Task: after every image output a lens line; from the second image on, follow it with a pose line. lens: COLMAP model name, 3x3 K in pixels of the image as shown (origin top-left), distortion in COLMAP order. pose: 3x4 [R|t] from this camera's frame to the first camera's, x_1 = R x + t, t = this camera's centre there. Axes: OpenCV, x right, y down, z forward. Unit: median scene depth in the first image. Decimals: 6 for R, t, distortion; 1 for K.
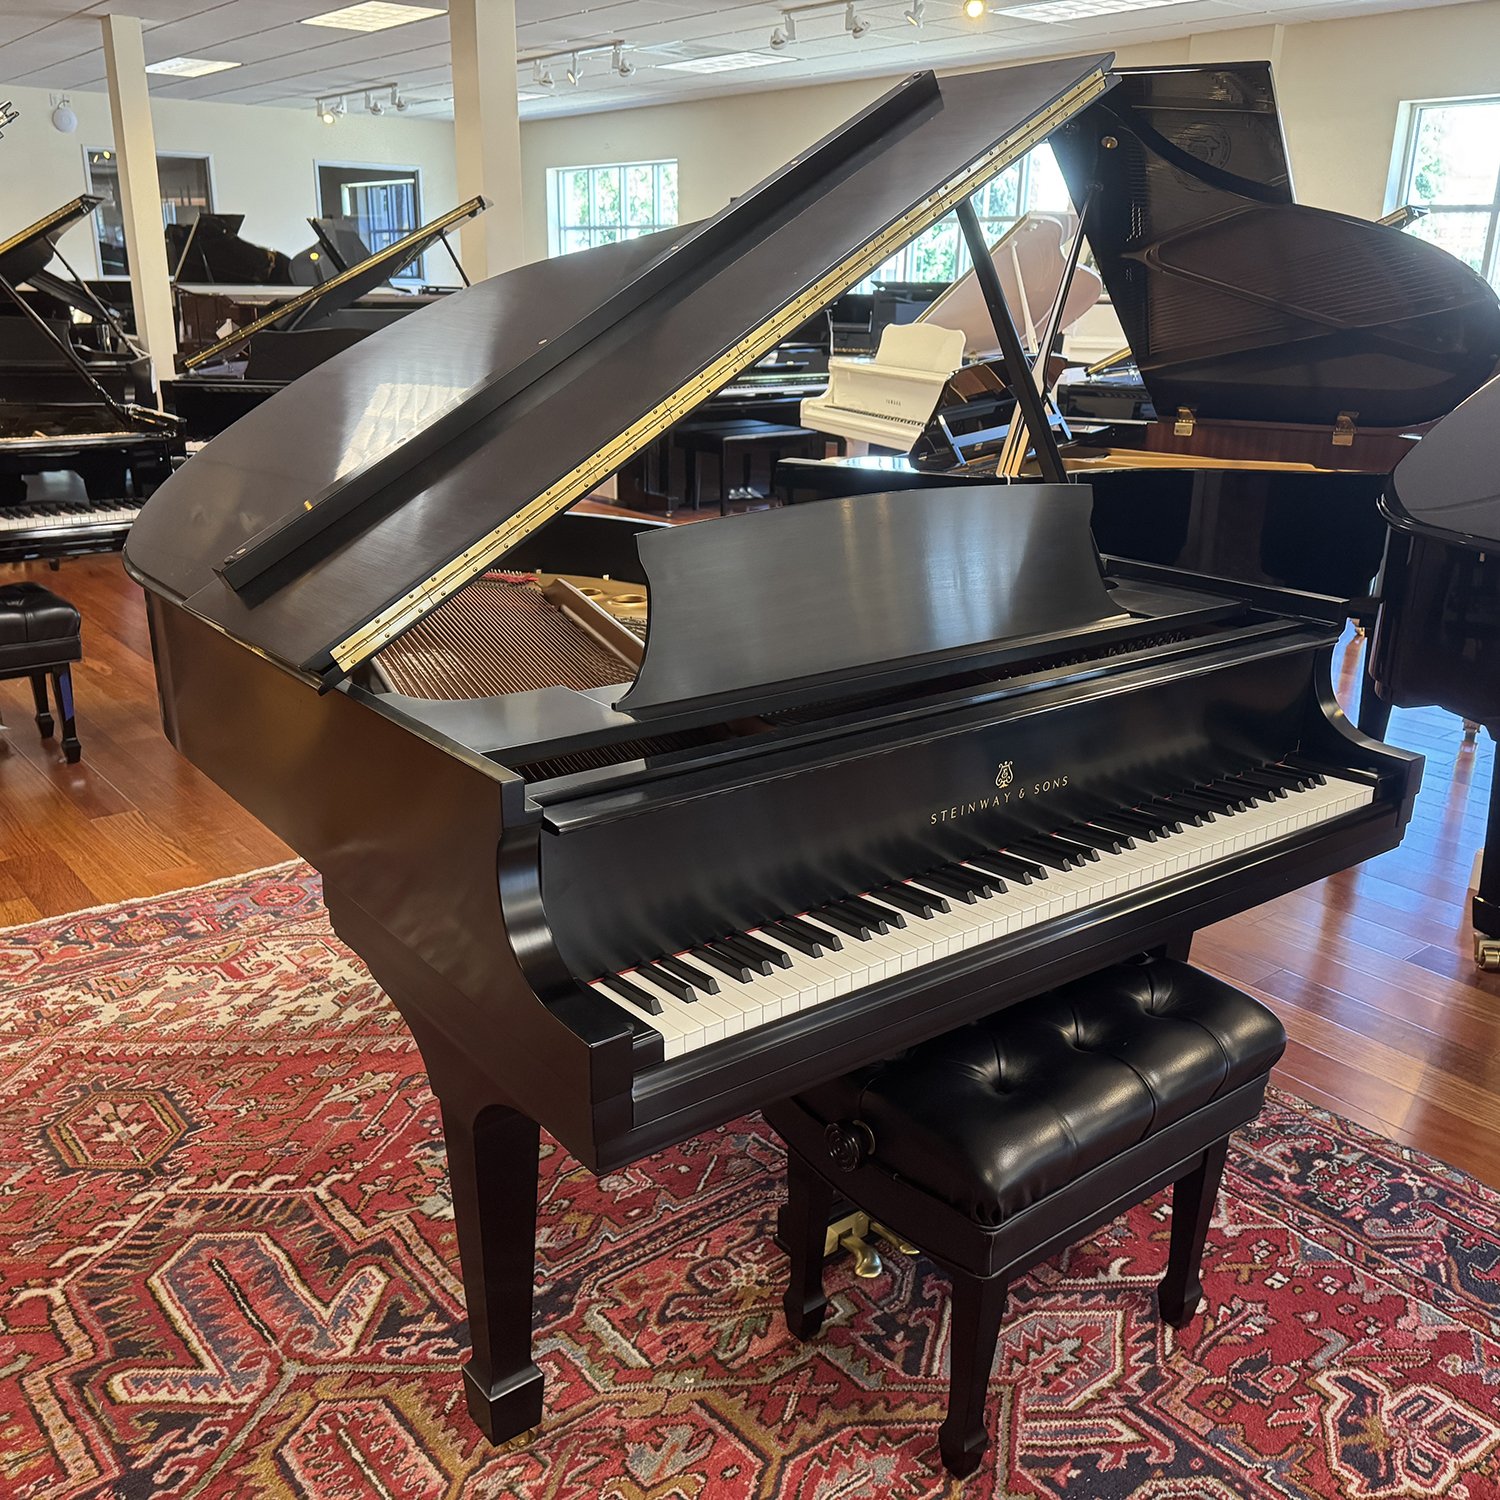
lens RADIAL K [[1413.8, 0, 741.0], [0, 1413.8, 763.3], [0, 0, 1]] dist [0.005725, 0.000000]
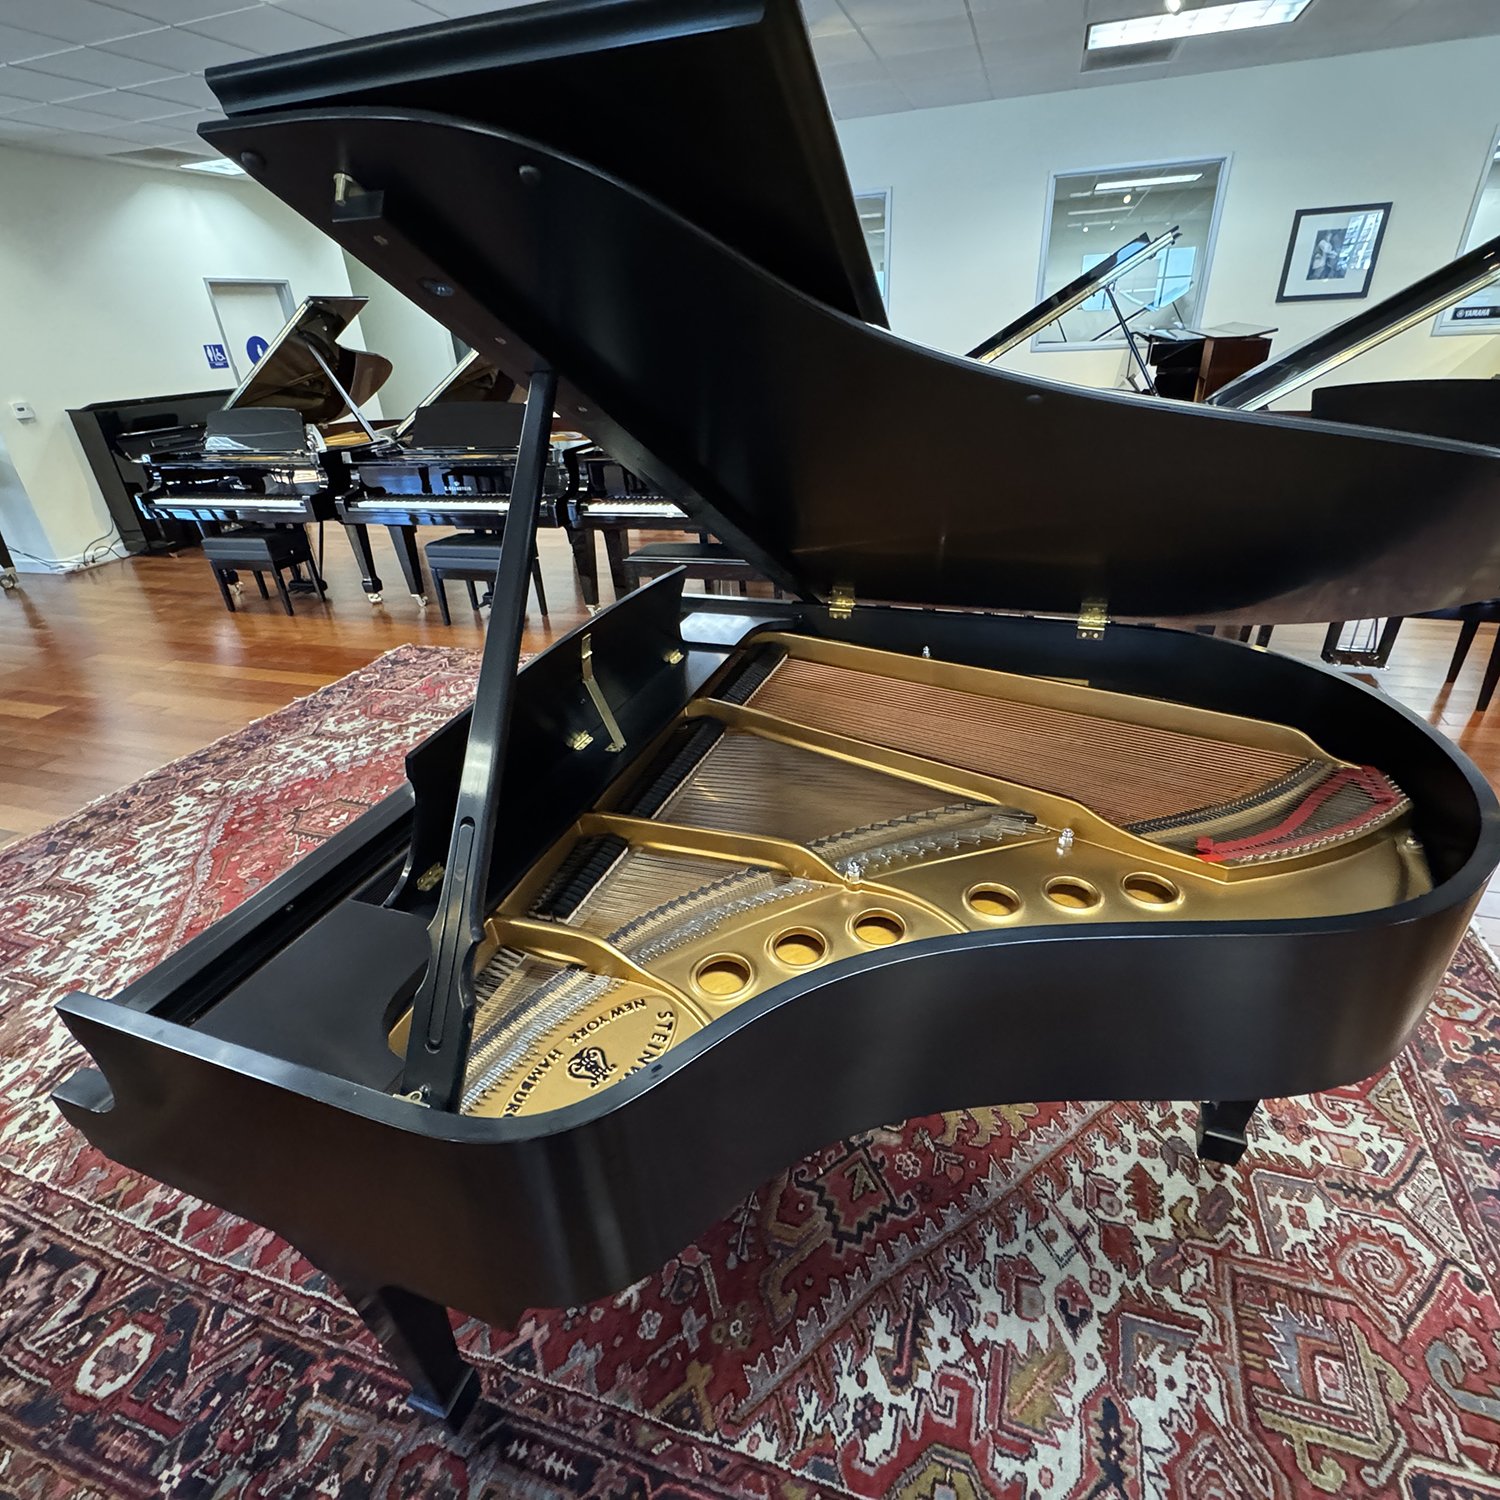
lens RADIAL K [[800.6, 0, 759.2], [0, 800.6, 743.4], [0, 0, 1]] dist [-0.008122, 0.002469]
pose [[-0.838133, 0.278697, -0.468894, 0.272131], [-0.145114, 0.714717, 0.684194, -0.505313], [0.525809, 0.641489, -0.558584, 1.259220]]
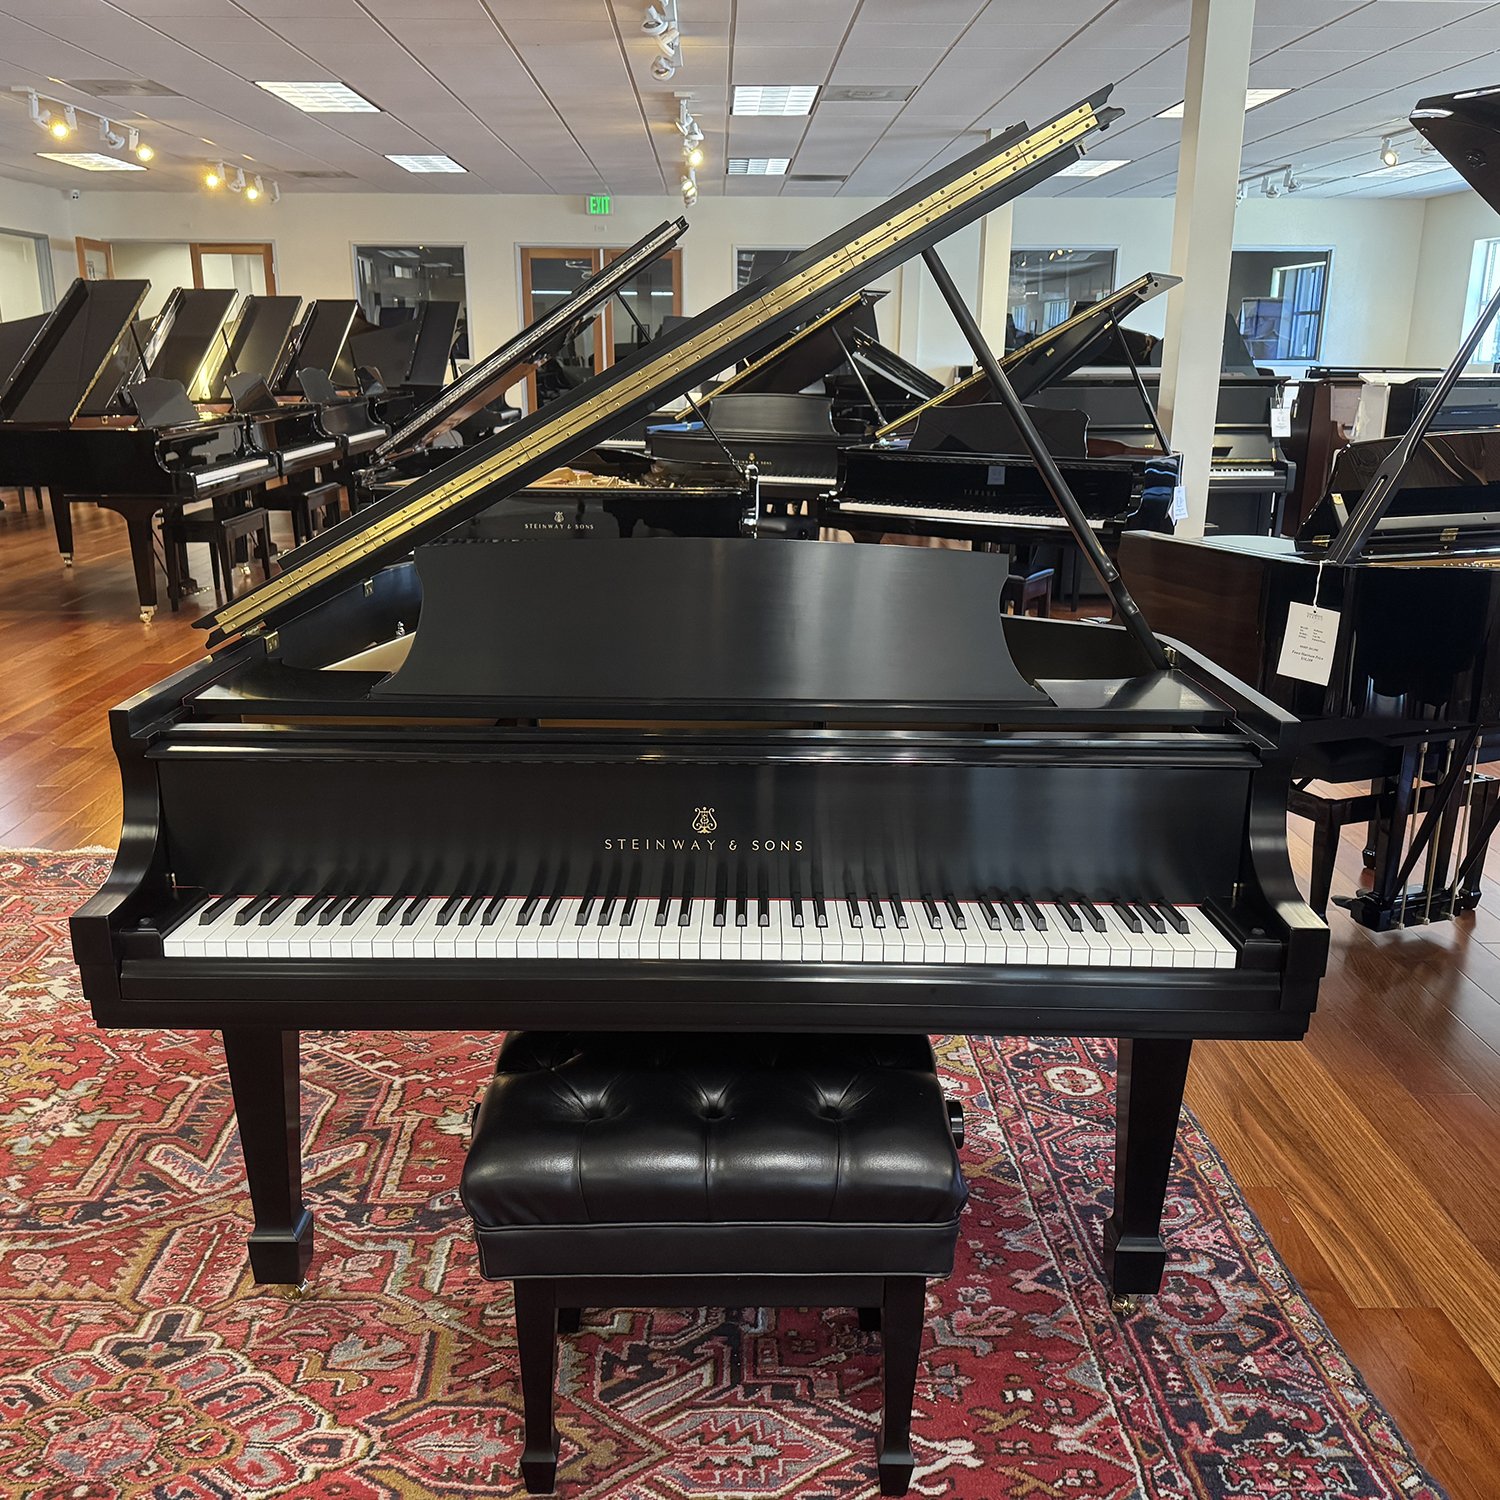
lens RADIAL K [[1413.8, 0, 731.1], [0, 1413.8, 747.7], [0, 0, 1]] dist [0.005725, 0.000000]
pose [[0.787899, 0.153770, -0.596296, 0.623774], [-0.192144, 0.981366, -0.000814, -0.035744], [0.585060, 0.115216, 0.802764, 0.162992]]
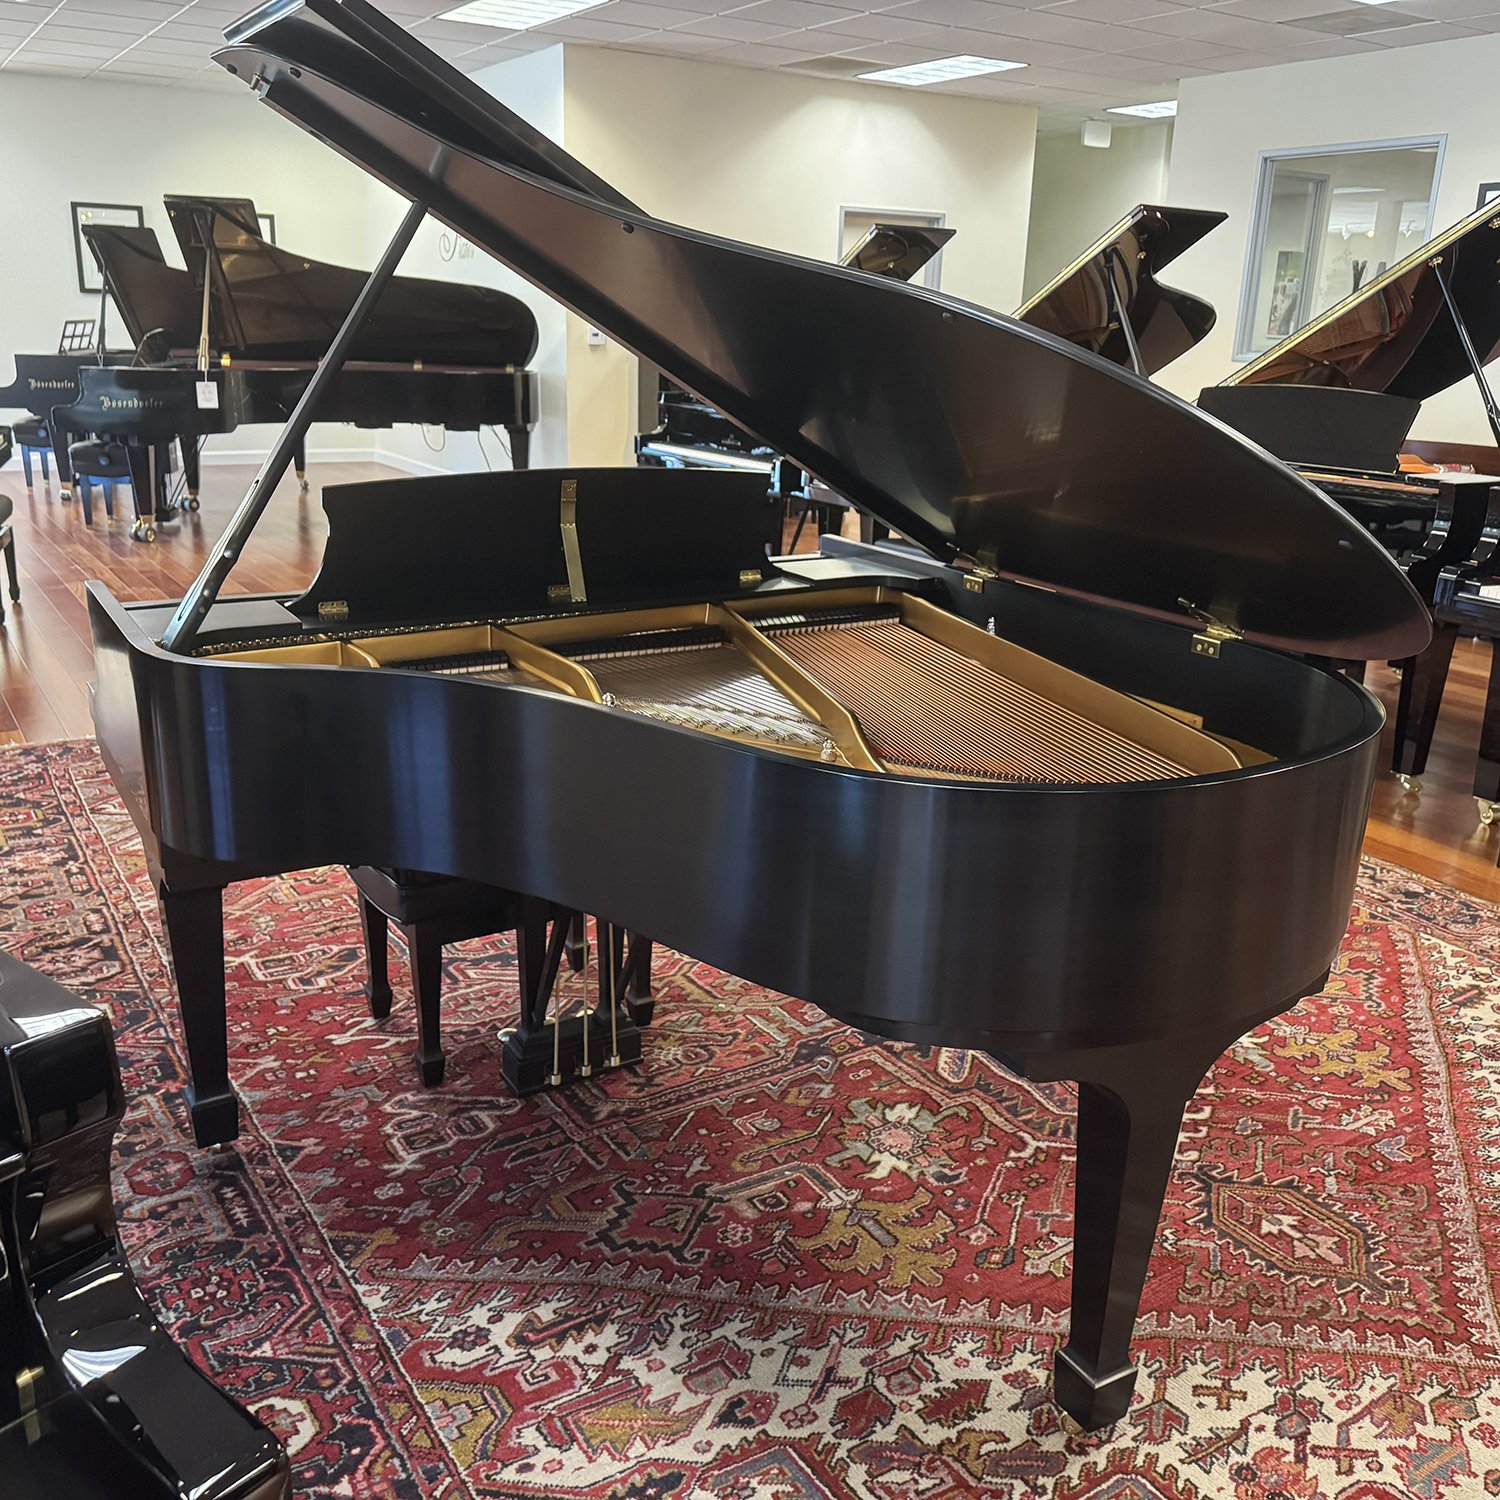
lens RADIAL K [[1413.8, 0, 745.1], [0, 1413.8, 753.4], [0, 0, 1]] dist [0.005725, 0.000000]
pose [[-0.993145, -0.074618, 0.089974, -0.155117], [-0.006221, 0.802384, 0.596776, -0.615080], [-0.116724, 0.592125, -0.797347, 1.768025]]
